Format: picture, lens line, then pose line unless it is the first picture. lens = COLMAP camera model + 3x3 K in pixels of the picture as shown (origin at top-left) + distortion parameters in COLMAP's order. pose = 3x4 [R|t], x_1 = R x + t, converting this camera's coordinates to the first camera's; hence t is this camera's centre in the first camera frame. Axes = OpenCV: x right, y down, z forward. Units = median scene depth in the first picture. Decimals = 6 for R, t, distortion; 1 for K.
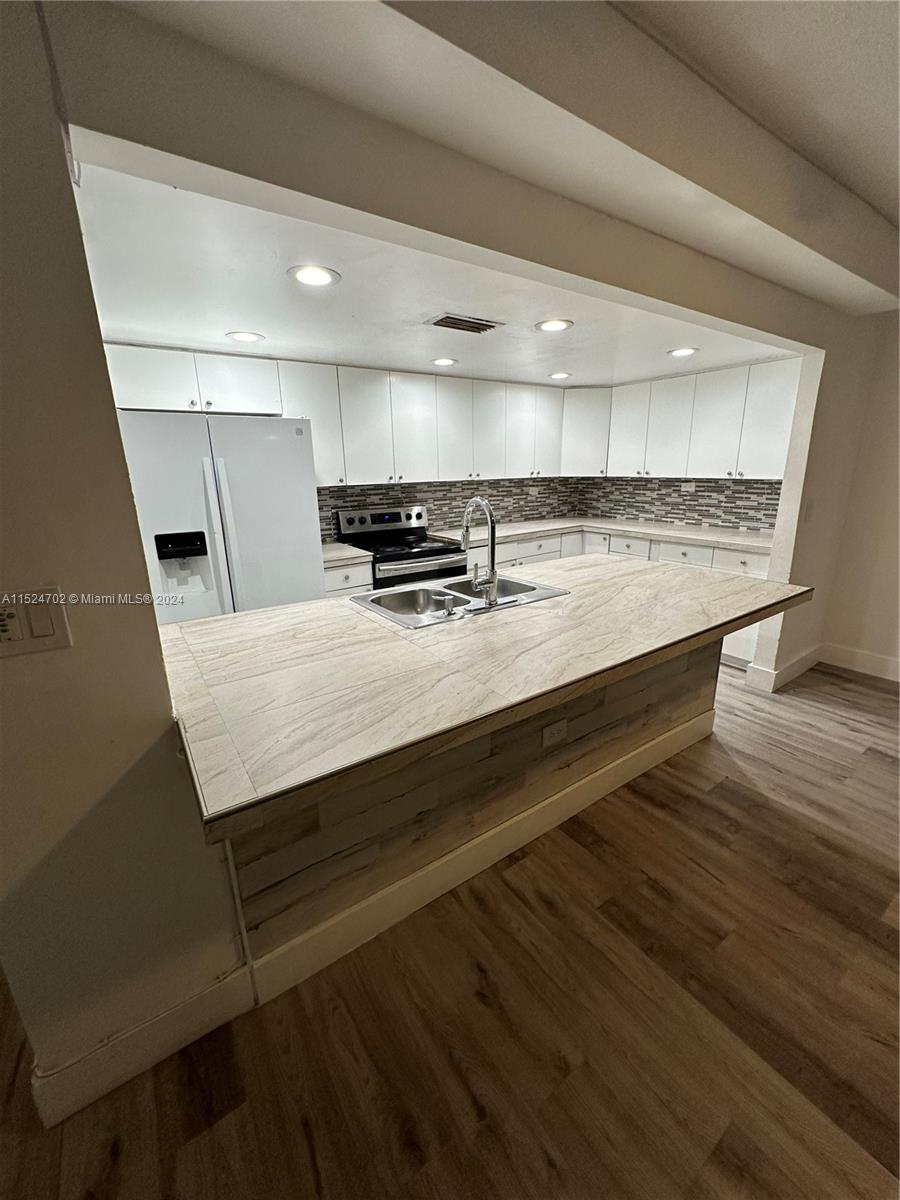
lens RADIAL K [[478.0, 0, 450.2], [0, 478.0, 599.7], [0, 0, 1]] dist [-0.003993, 0.000746]
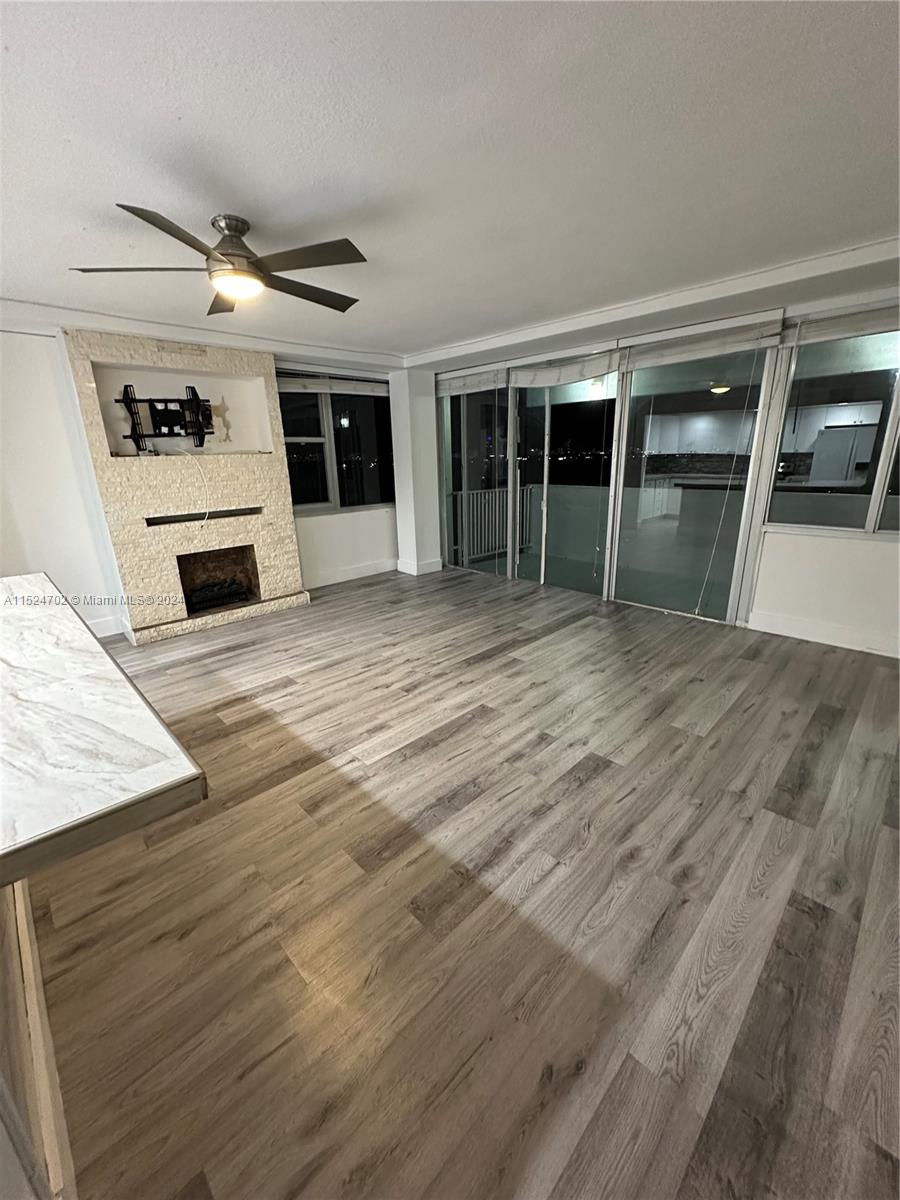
lens RADIAL K [[478.0, 0, 450.0], [0, 478.0, 598.6], [0, 0, 1]] dist [-0.003993, 0.000746]
pose [[-0.164990, -0.256510, 0.952355, -0.324690], [0.290515, 0.910112, 0.295462, -0.012505], [-0.942539, 0.325422, -0.075639, 0.087265]]
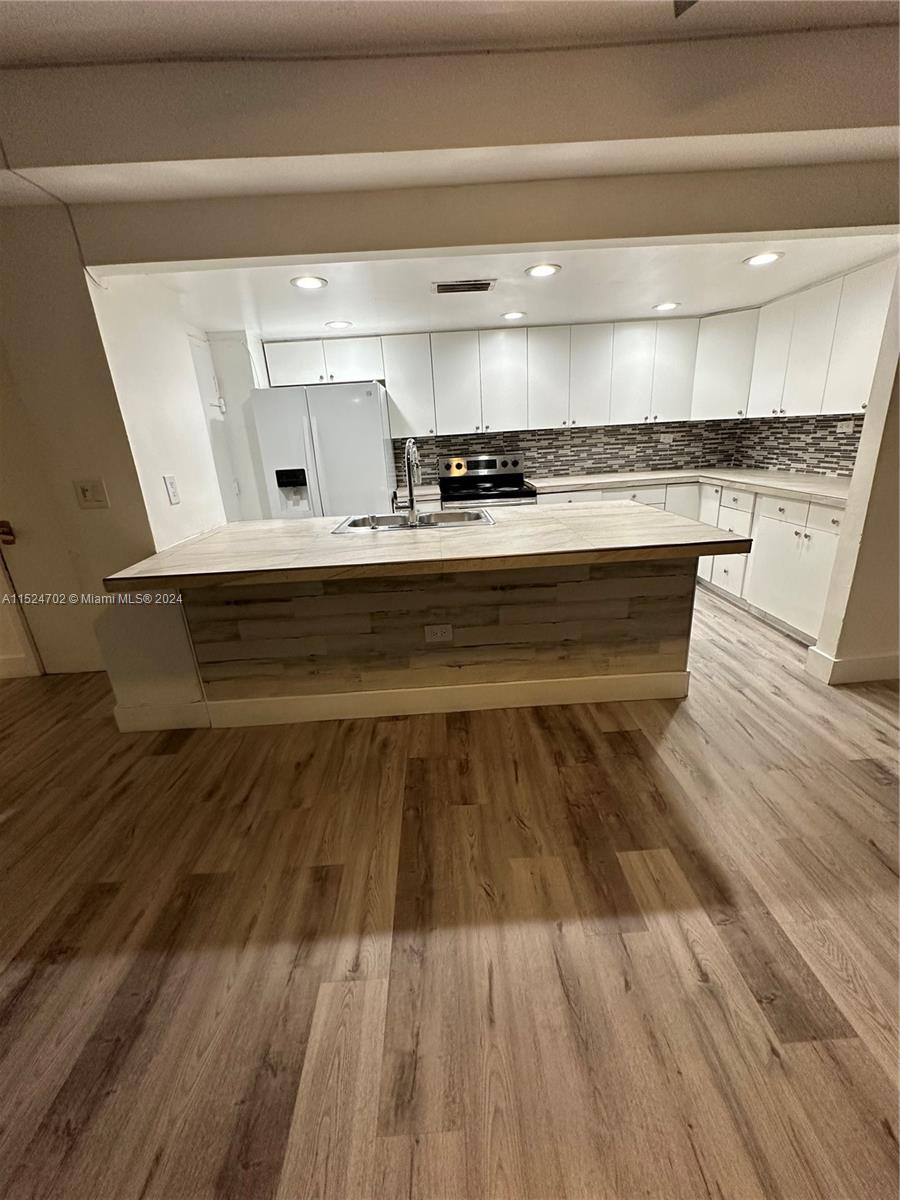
lens RADIAL K [[478.0, 0, 448.6], [0, 478.0, 598.6], [0, 0, 1]] dist [-0.003993, 0.000746]
pose [[0.840057, 0.150061, -0.521331, 0.438008], [-0.107803, 0.987993, 0.110676, 0.026200], [0.531680, -0.036773, 0.846147, -0.012408]]
